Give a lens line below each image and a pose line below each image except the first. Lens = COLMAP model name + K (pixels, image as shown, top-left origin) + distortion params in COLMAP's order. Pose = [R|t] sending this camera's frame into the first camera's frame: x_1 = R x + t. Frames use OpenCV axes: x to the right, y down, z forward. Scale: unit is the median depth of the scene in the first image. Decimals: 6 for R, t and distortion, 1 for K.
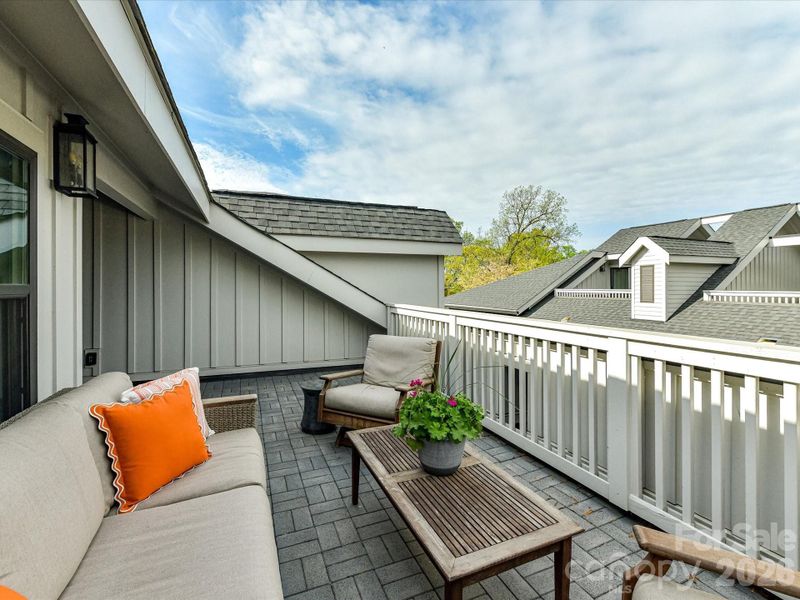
lens RADIAL K [[363.2, 0, 396.1], [0, 363.2, 293.0], [0, 0, 1]] dist [0.001239, 0.000433]
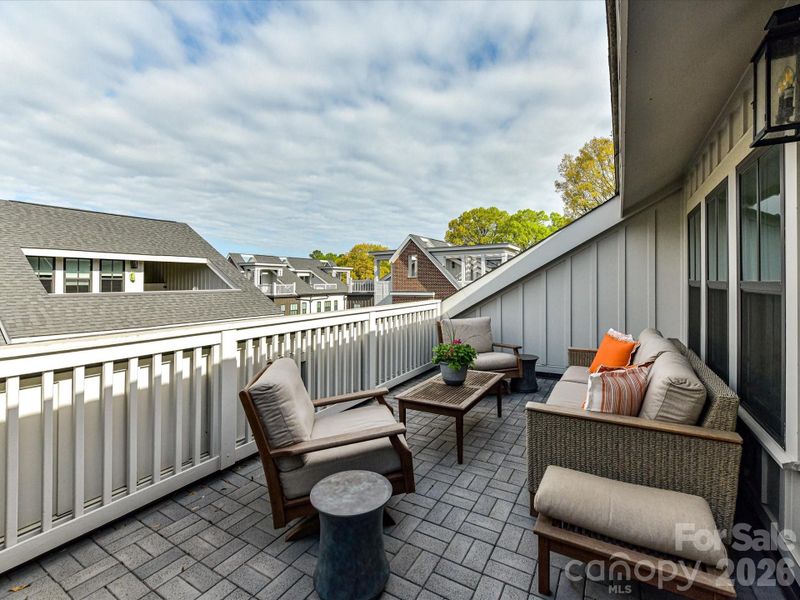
lens RADIAL K [[363.2, 0, 396.1], [0, 363.2, 293.0], [0, 0, 1]] dist [0.001239, 0.000433]
pose [[-0.587990, -0.025346, 0.808471, -0.821315], [0.013083, 0.999080, 0.040838, -0.043624], [-0.808763, 0.034589, -0.587117, 1.599586]]
